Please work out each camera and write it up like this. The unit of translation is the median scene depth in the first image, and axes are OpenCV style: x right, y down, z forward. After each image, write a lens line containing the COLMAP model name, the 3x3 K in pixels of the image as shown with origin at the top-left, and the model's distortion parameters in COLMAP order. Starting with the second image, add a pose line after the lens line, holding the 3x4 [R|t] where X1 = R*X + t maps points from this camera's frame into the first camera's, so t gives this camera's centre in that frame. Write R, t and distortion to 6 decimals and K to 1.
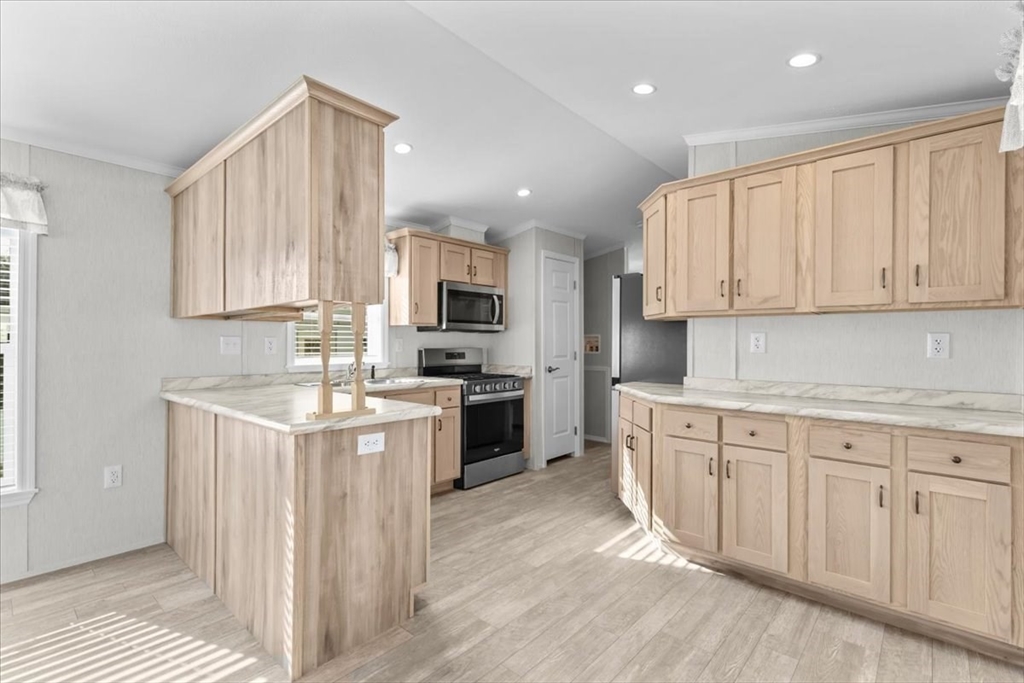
lens RADIAL K [[467.3, 0, 512.0], [0, 467.3, 341.5], [0, 0, 1]] dist [-0.000819, 0.000477]
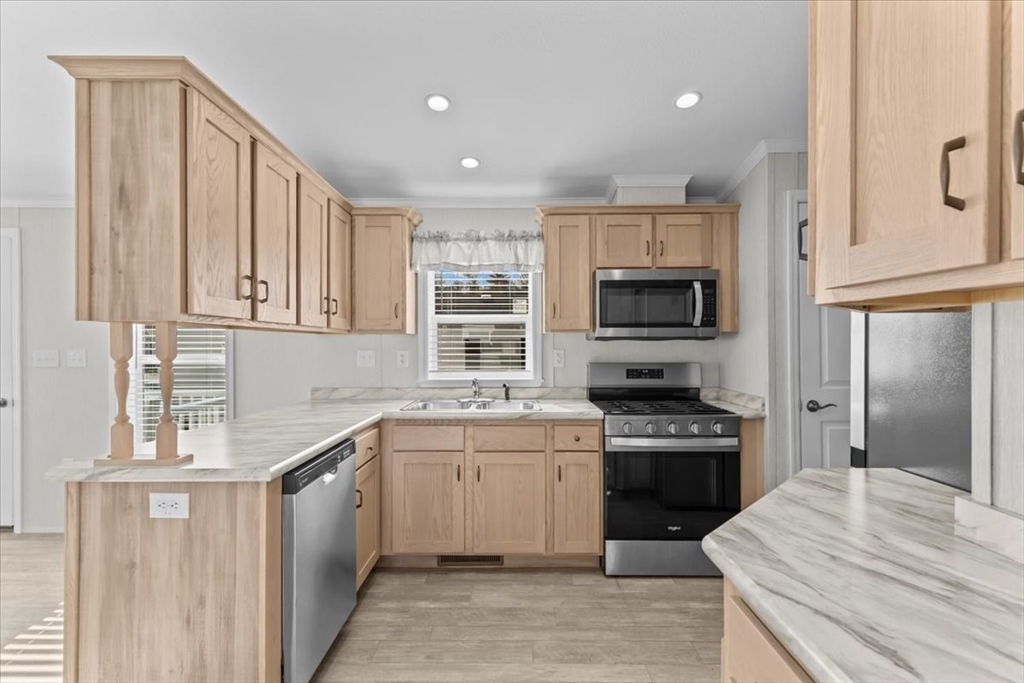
lens RADIAL K [[472.9, 0, 513.9], [0, 472.9, 342.2], [0, 0, 1]] dist [0.002234, -0.000448]
pose [[0.667132, -0.002930, -0.744934, 0.454110], [0.006227, 0.999979, 0.001643, -0.031142], [0.744914, -0.005735, 0.667136, 0.639881]]
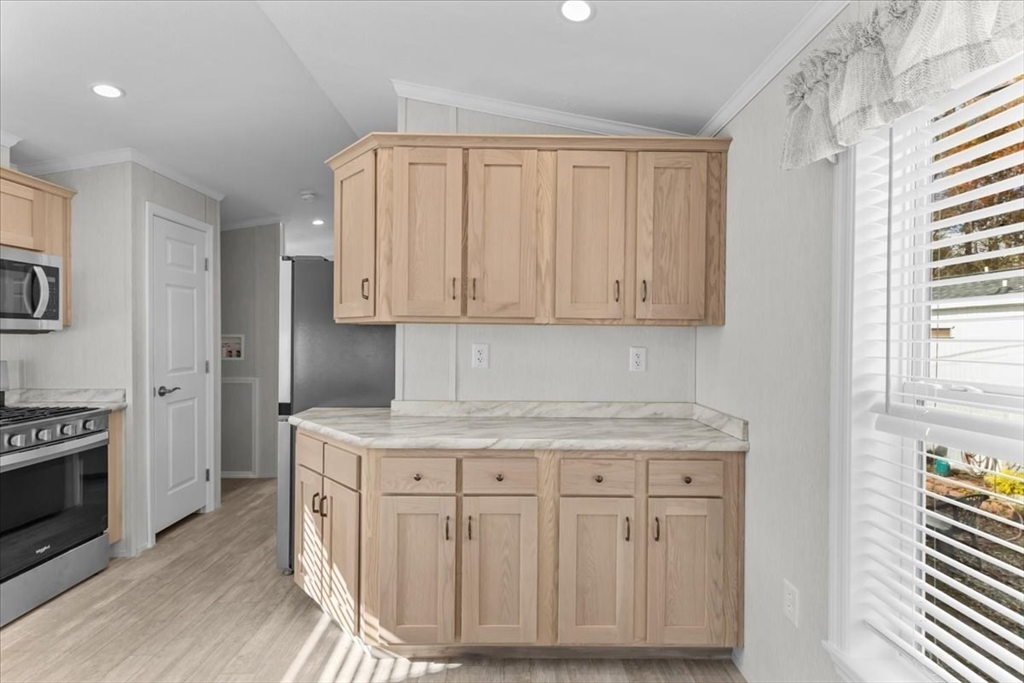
lens RADIAL K [[466.0, 0, 512.1], [0, 466.0, 339.5], [0, 0, 1]] dist [0.007841, -0.000224]
pose [[0.737691, -0.001197, 0.675138, 0.002807], [-0.006479, 0.999940, 0.008852, -0.034745], [-0.675108, -0.010904, 0.737639, 0.346083]]
